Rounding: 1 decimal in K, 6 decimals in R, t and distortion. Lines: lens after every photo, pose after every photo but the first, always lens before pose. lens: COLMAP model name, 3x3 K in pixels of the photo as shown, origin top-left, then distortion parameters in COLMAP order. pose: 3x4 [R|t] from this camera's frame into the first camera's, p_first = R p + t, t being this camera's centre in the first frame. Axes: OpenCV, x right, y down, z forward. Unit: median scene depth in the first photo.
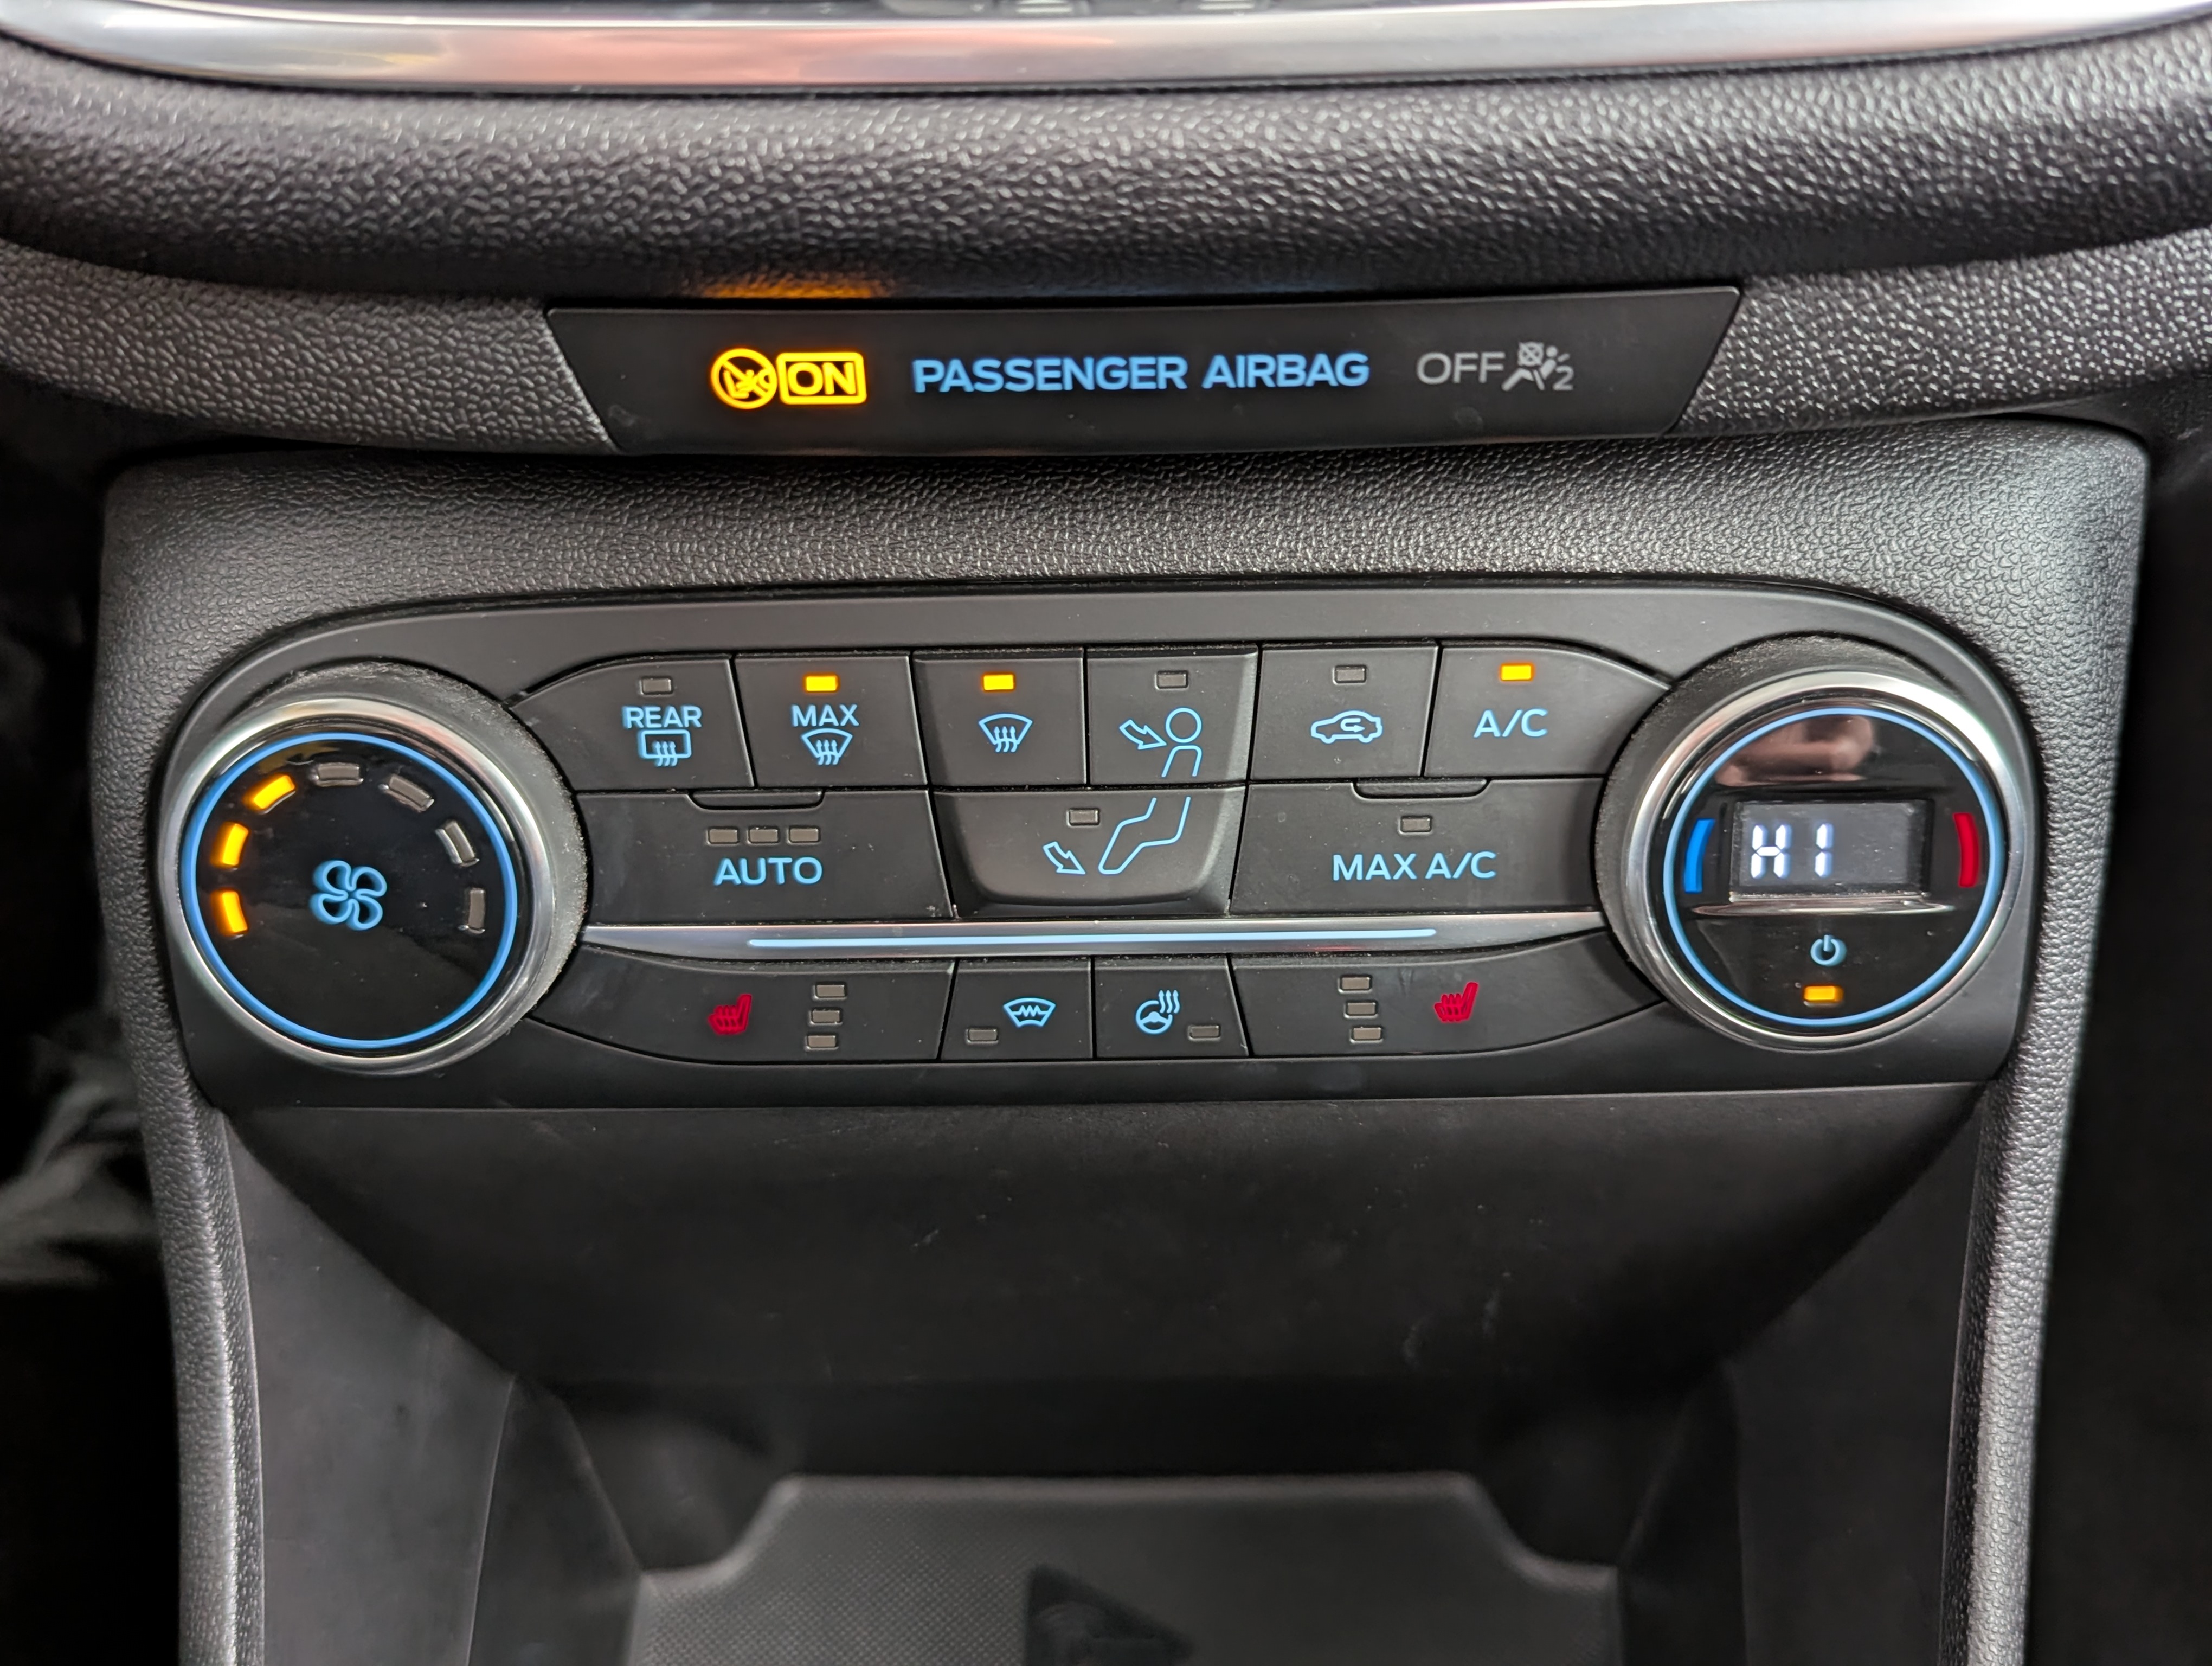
lens RADIAL K [[2135.3, 0, 1106.0], [0, 2135.3, 833.0], [0, 0, 1]] dist [0.044712, 0.005682]
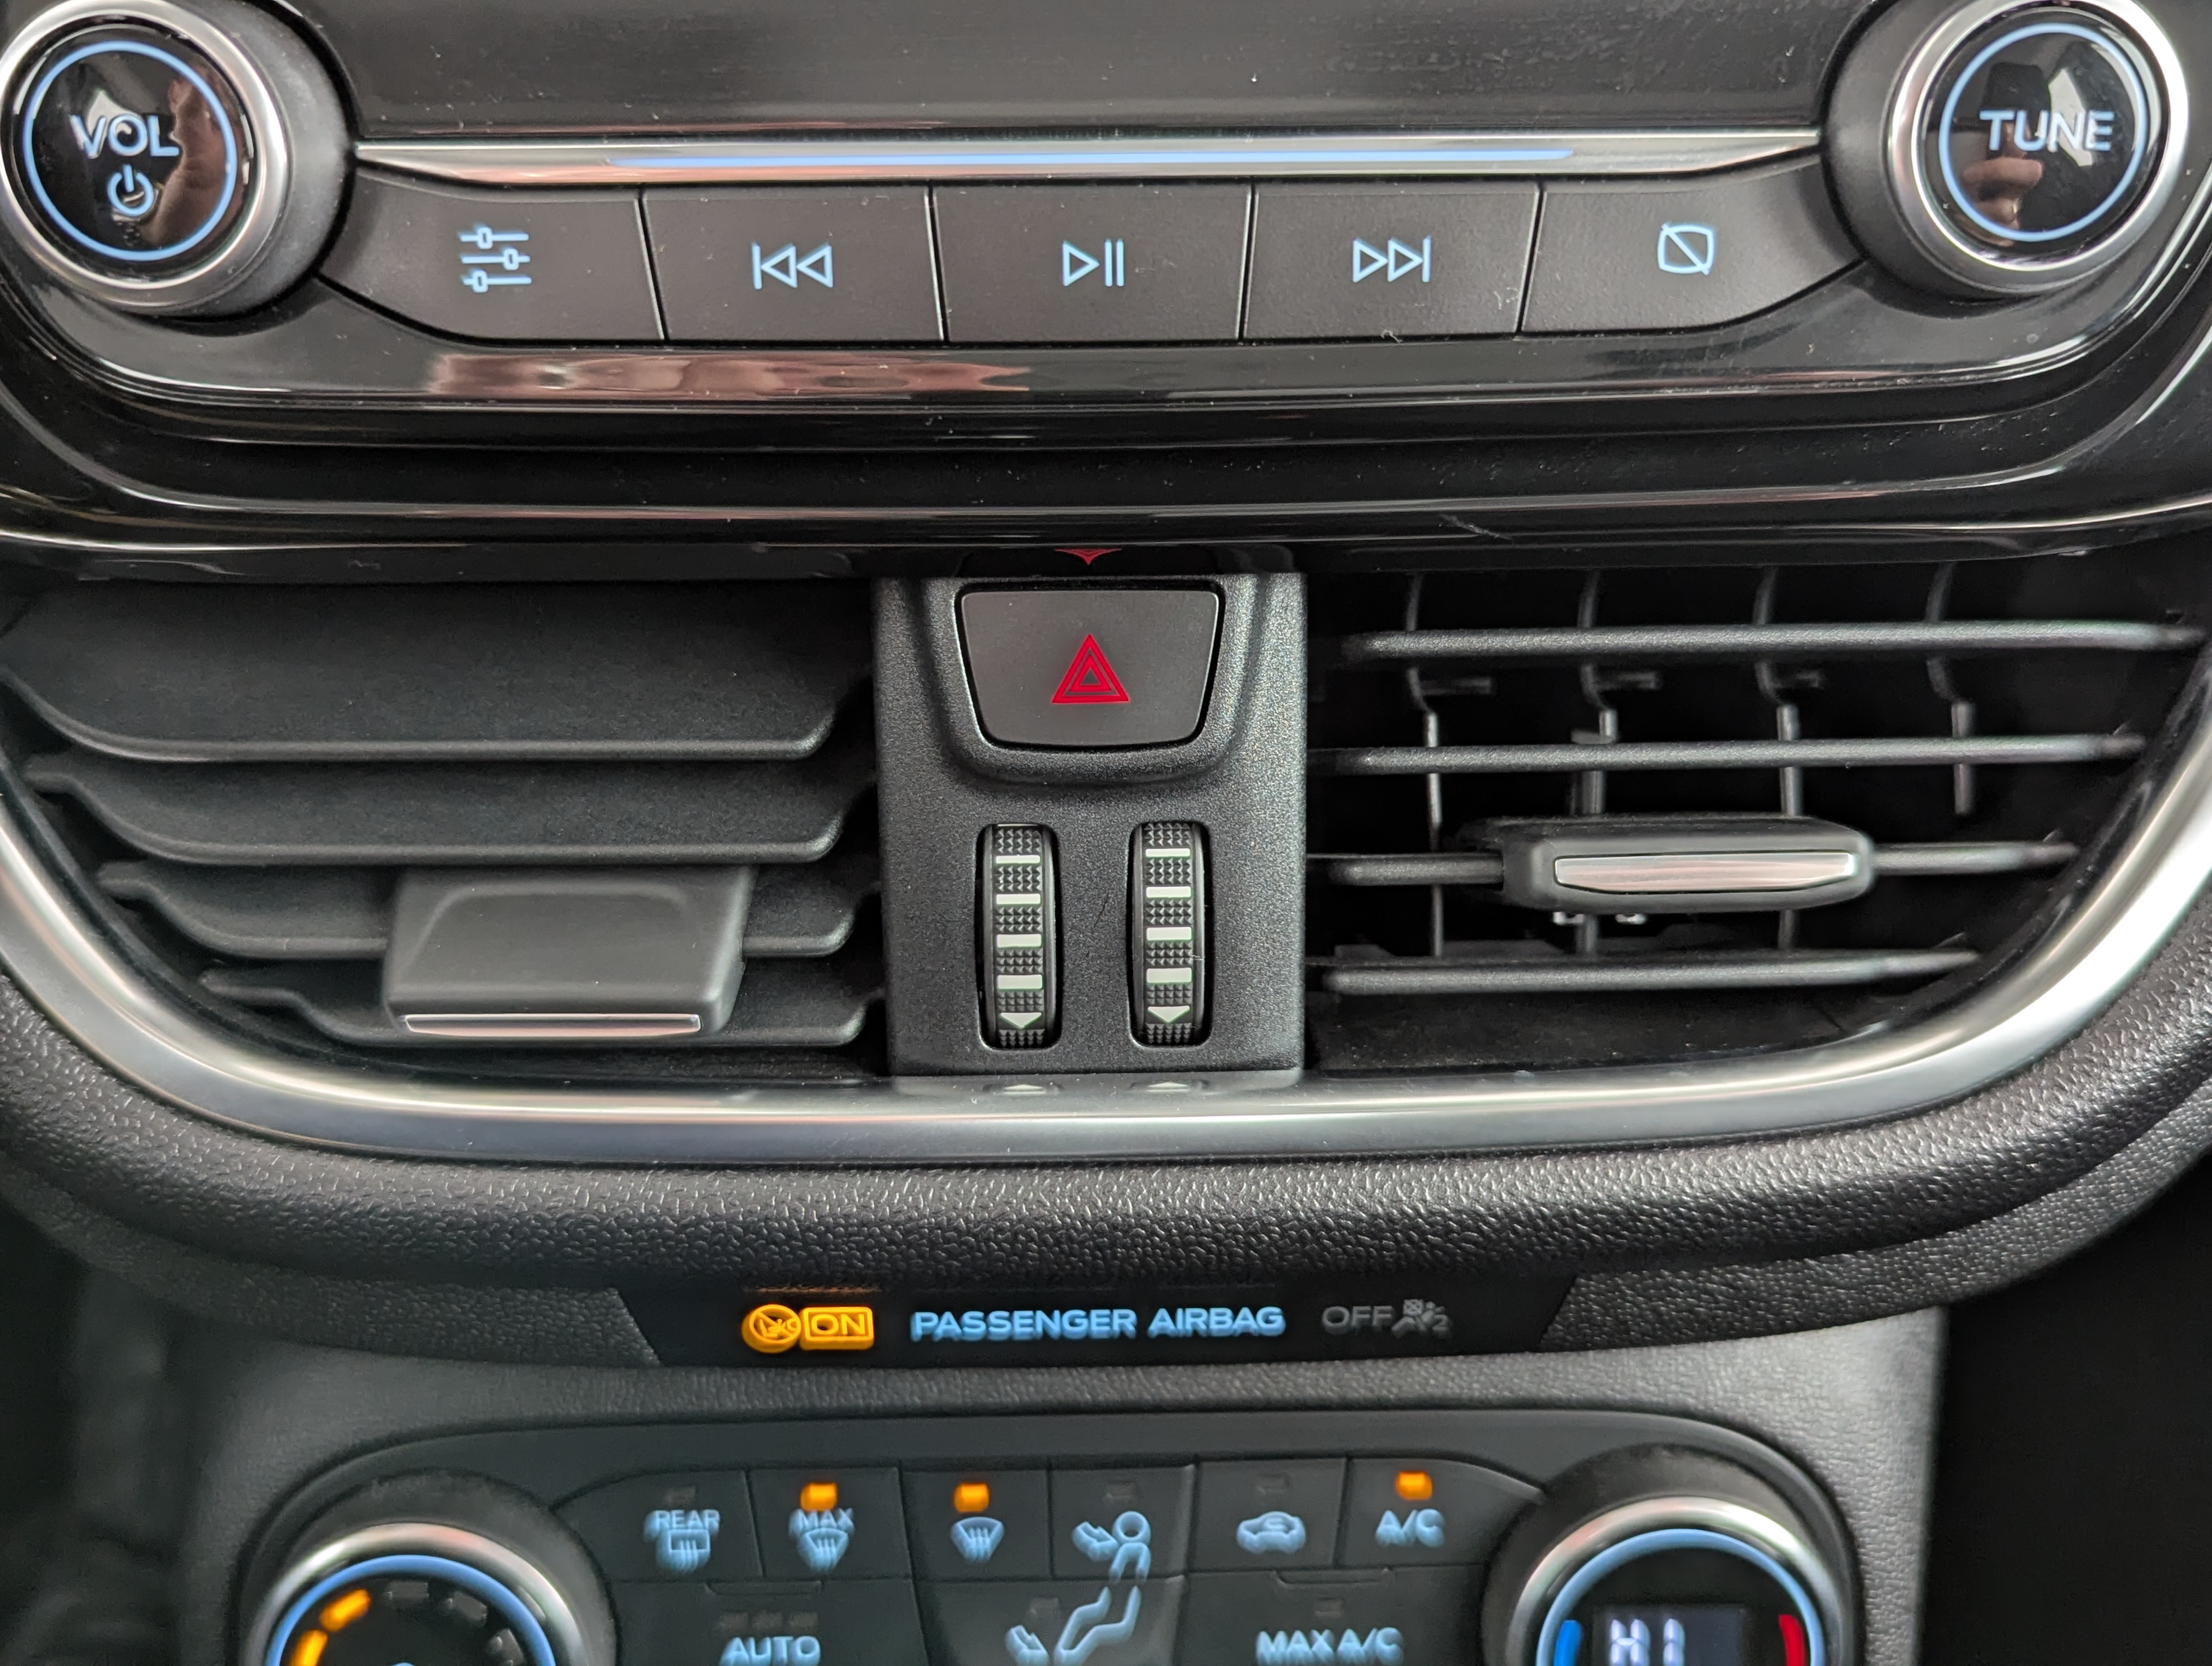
lens RADIAL K [[2137.2, 0, 1106.0], [0, 2137.2, 833.0], [0, 0, 1]] dist [-0.002104, 0.140810]
pose [[0.999574, 0.006386, 0.028470, -0.016187], [-0.003586, 0.995245, -0.097339, -0.375209], [-0.028956, 0.097195, 0.994844, -0.248561]]
